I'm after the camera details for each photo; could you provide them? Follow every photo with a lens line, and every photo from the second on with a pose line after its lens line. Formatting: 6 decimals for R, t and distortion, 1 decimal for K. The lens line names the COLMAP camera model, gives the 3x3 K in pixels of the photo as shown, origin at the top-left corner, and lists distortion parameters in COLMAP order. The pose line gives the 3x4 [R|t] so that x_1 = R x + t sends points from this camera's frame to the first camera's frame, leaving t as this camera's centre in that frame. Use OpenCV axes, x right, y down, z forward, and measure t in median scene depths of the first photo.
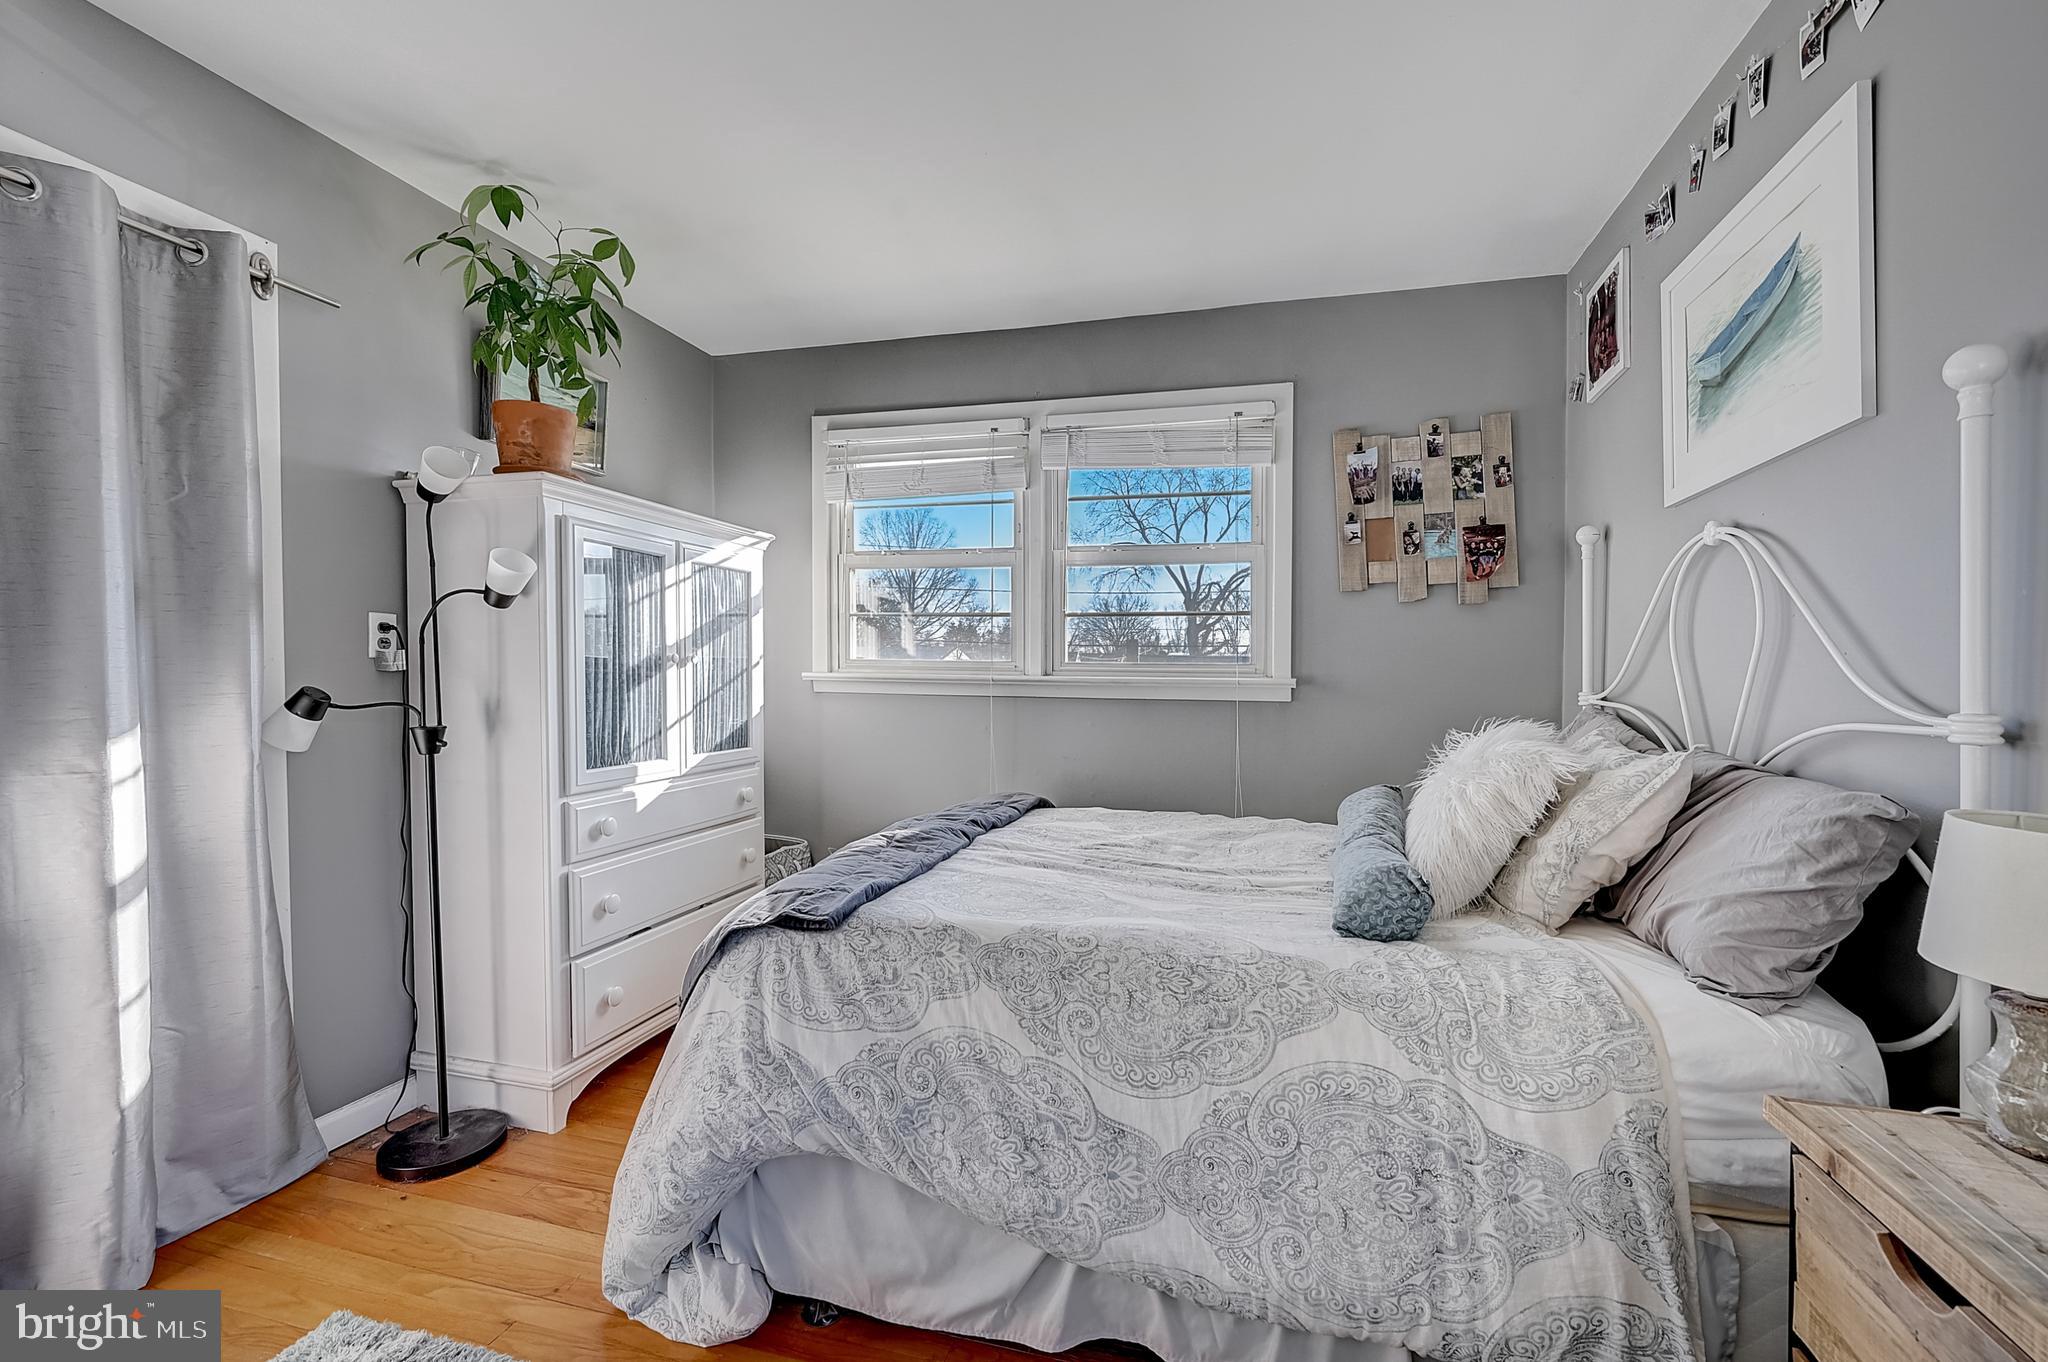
lens RADIAL K [[832.9, 0, 1033.1], [0, 832.9, 692.3], [0, 0, 1]] dist [-0.001289, -0.000454]
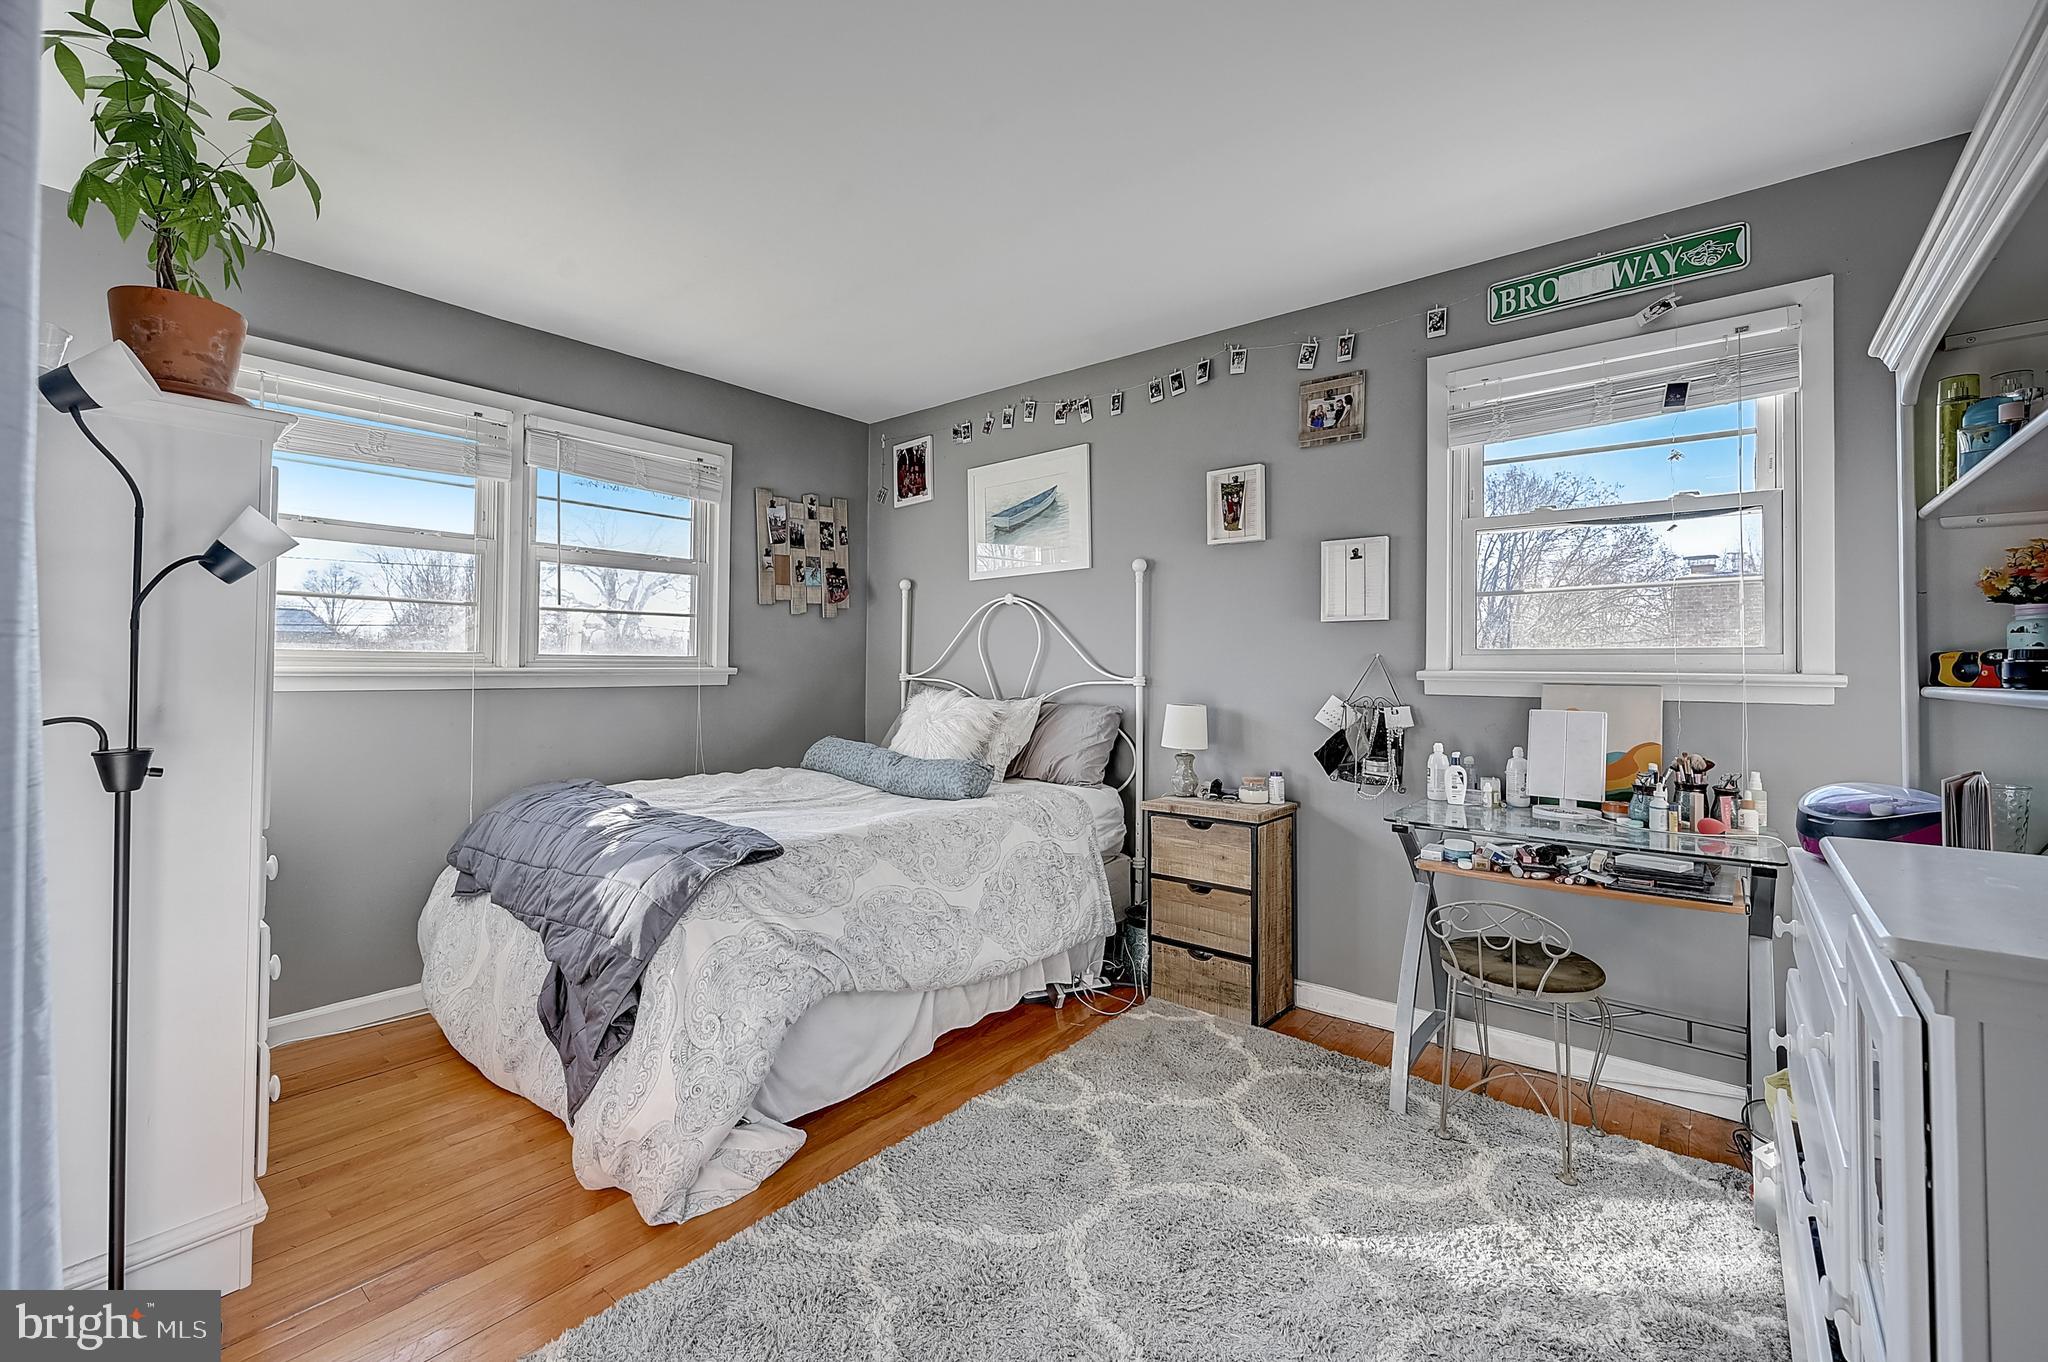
lens RADIAL K [[832.9, 0, 1016.8], [0, 832.9, 659.0], [0, 0, 1]] dist [-0.001289, -0.000454]
pose [[0.424712, -0.000485, 0.905328, -0.723691], [0.023483, 0.999669, -0.010480, -0.006415], [-0.905024, 0.025711, 0.424583, 0.034811]]
